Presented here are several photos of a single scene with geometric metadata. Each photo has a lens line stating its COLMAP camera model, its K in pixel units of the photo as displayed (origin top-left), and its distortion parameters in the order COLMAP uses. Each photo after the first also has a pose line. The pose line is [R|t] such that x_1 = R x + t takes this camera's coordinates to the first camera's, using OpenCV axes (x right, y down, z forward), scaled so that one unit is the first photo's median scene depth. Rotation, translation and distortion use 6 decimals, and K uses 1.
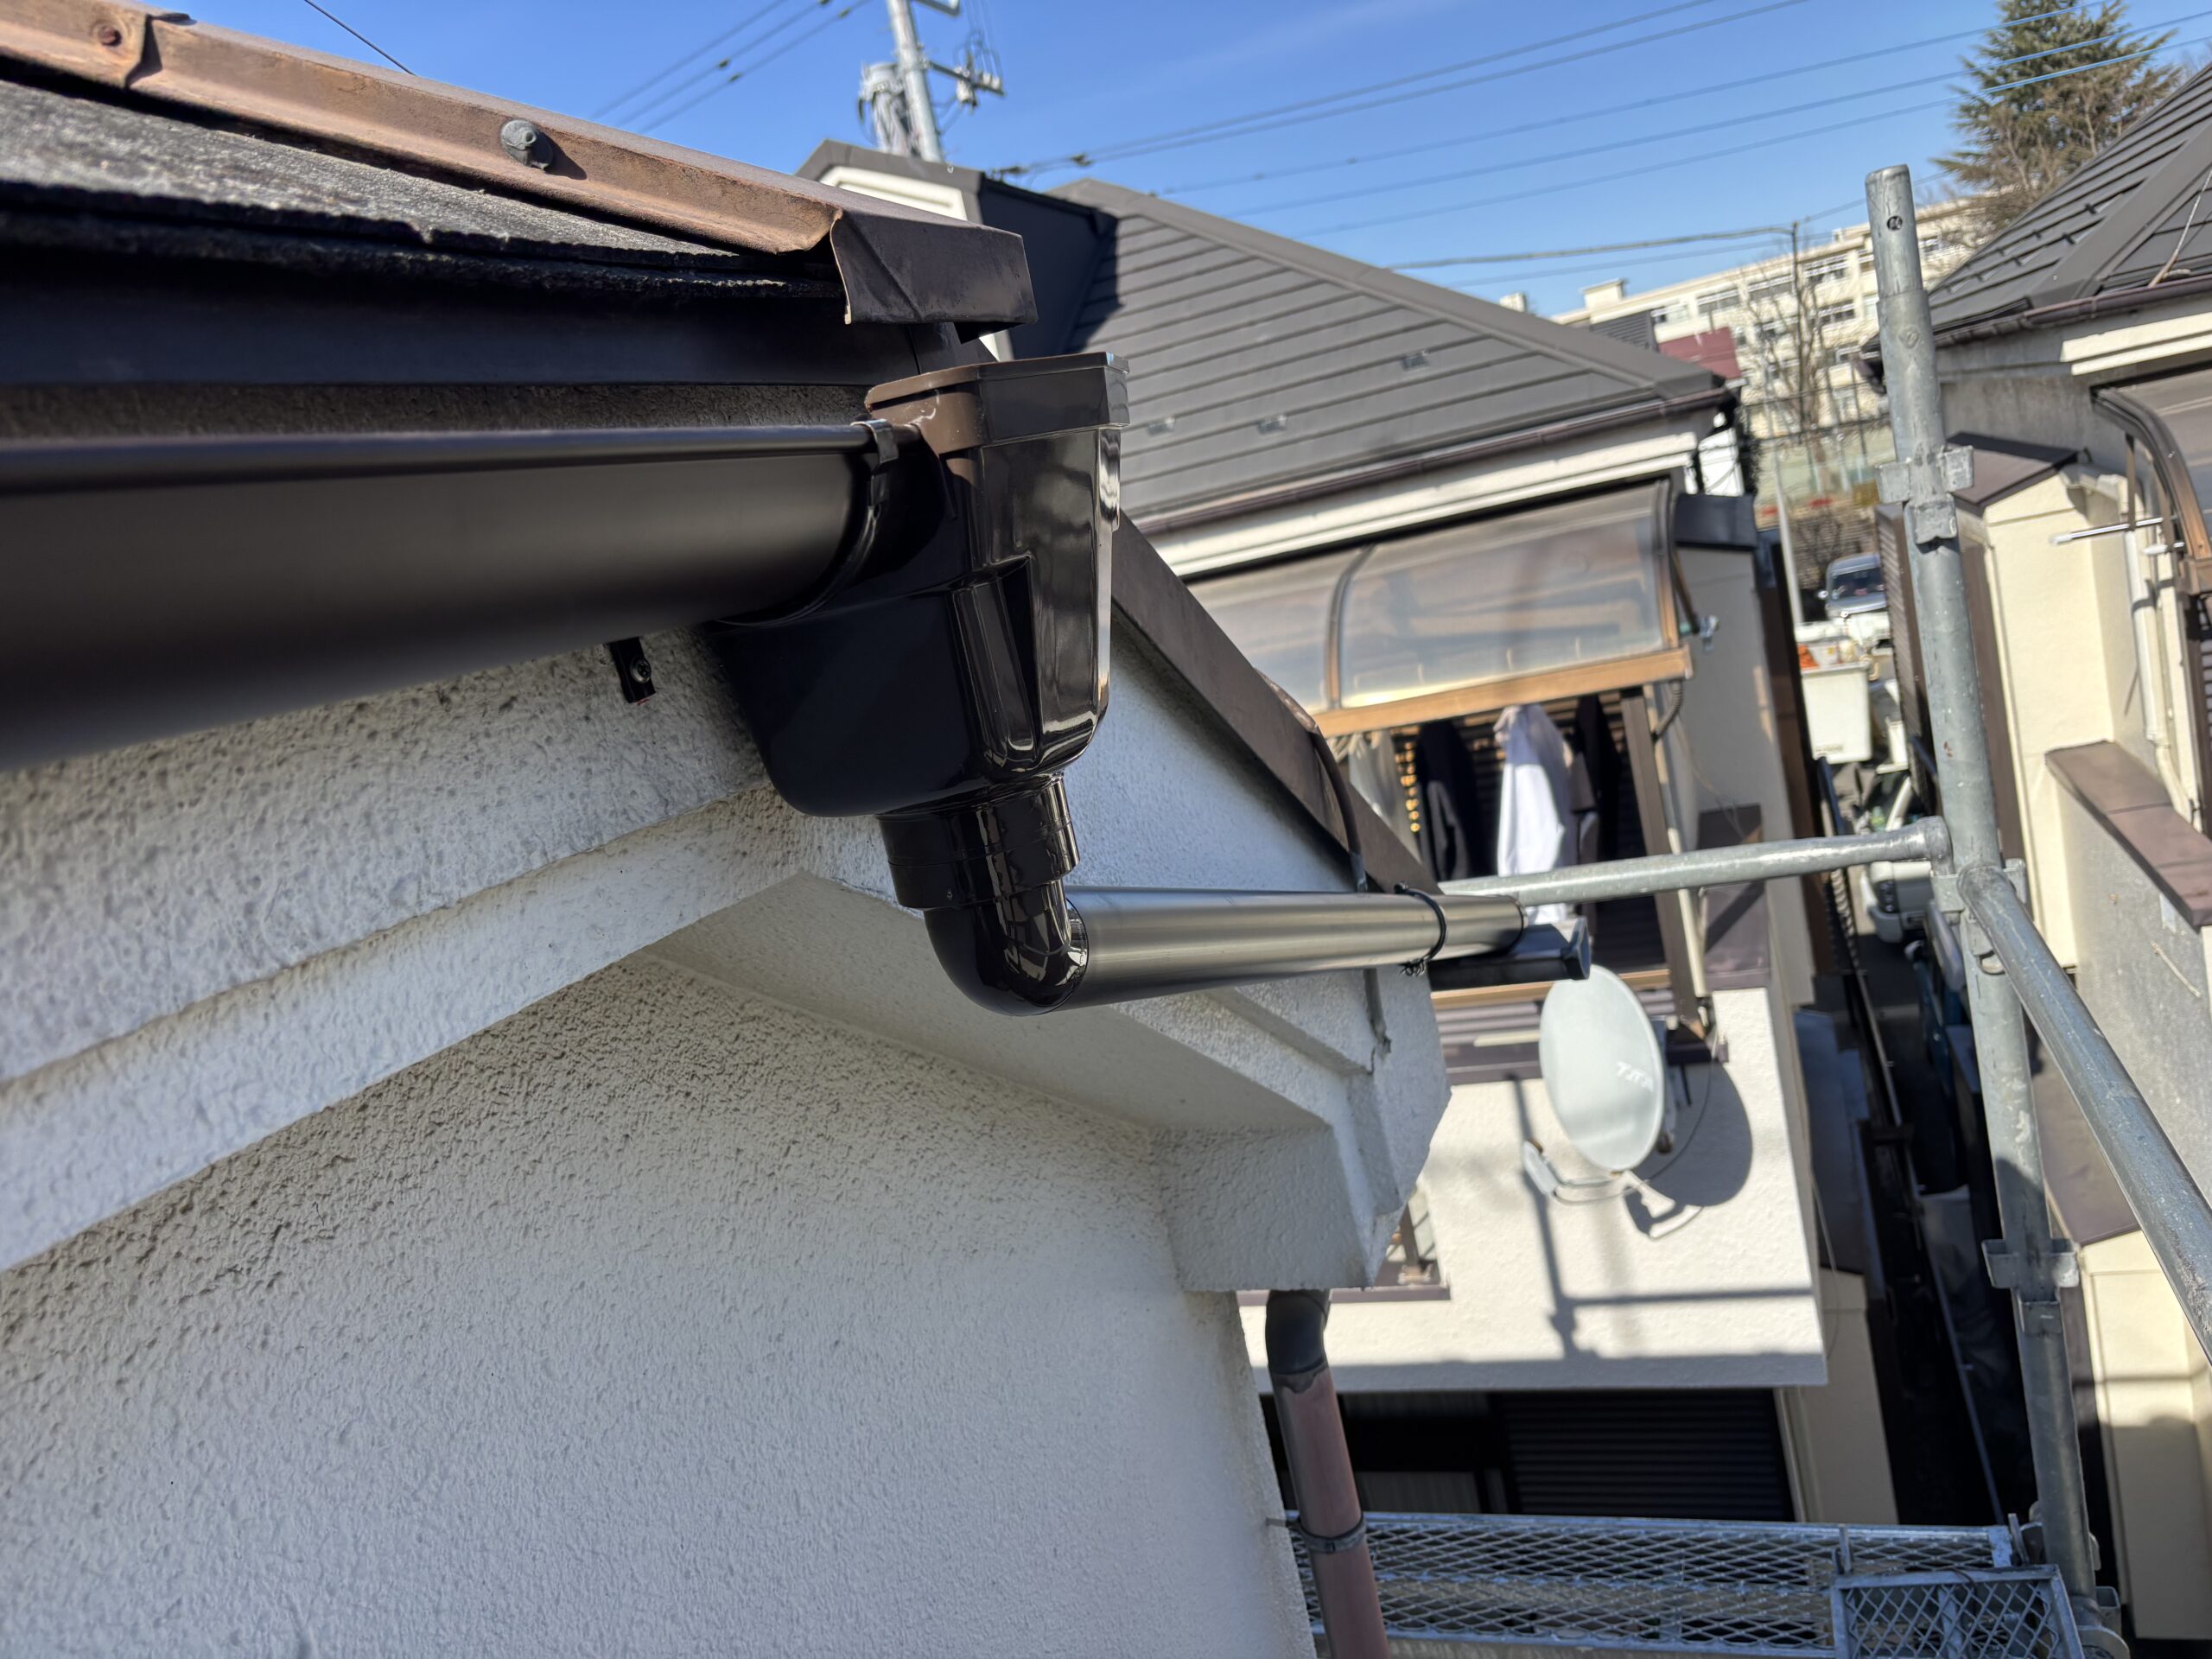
lens RADIAL K [[1729.2, 0, 1089.4], [0, 1729.2, 816.5], [0, 0, 1]] dist [0.030368, -0.051128]
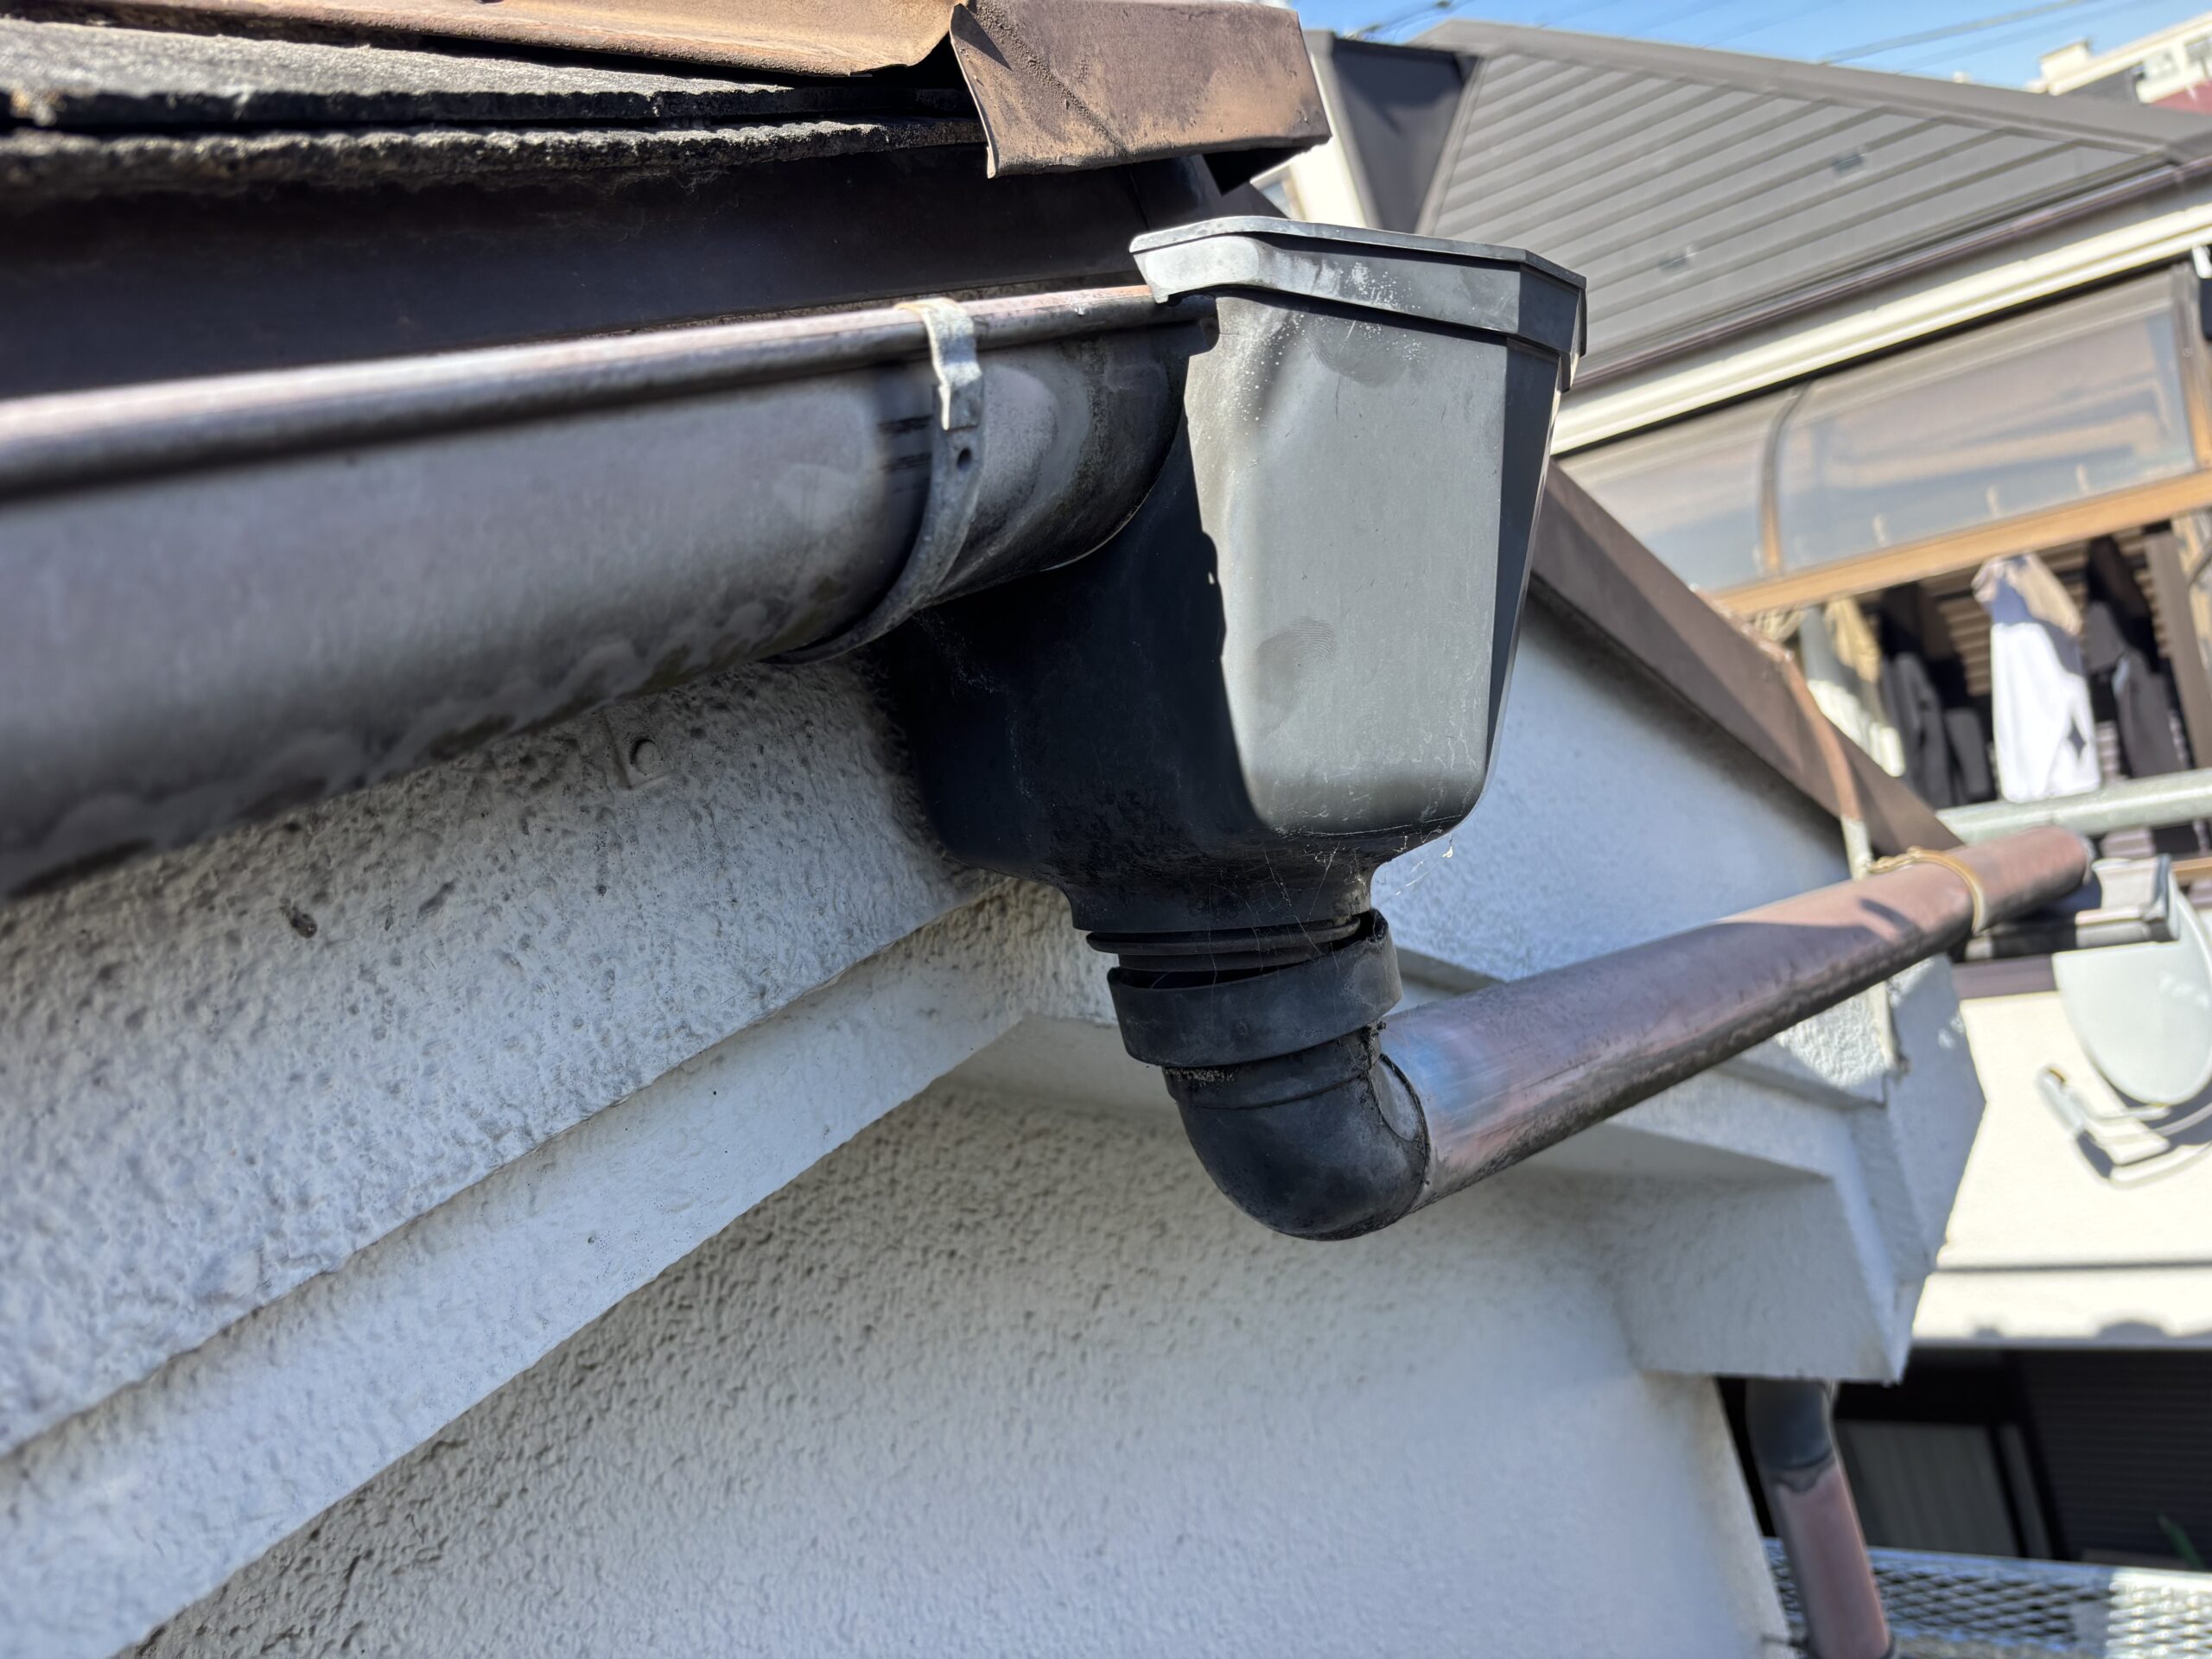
lens RADIAL K [[1729.2, 0, 1056.2], [0, 1729.2, 847.4], [0, 0, 1]] dist [0.030368, -0.051128]
pose [[0.966335, -0.059623, -0.250283, 0.016932], [0.077708, 0.994984, 0.063001, -0.072228], [0.245272, -0.080329, 0.966121, 0.328202]]
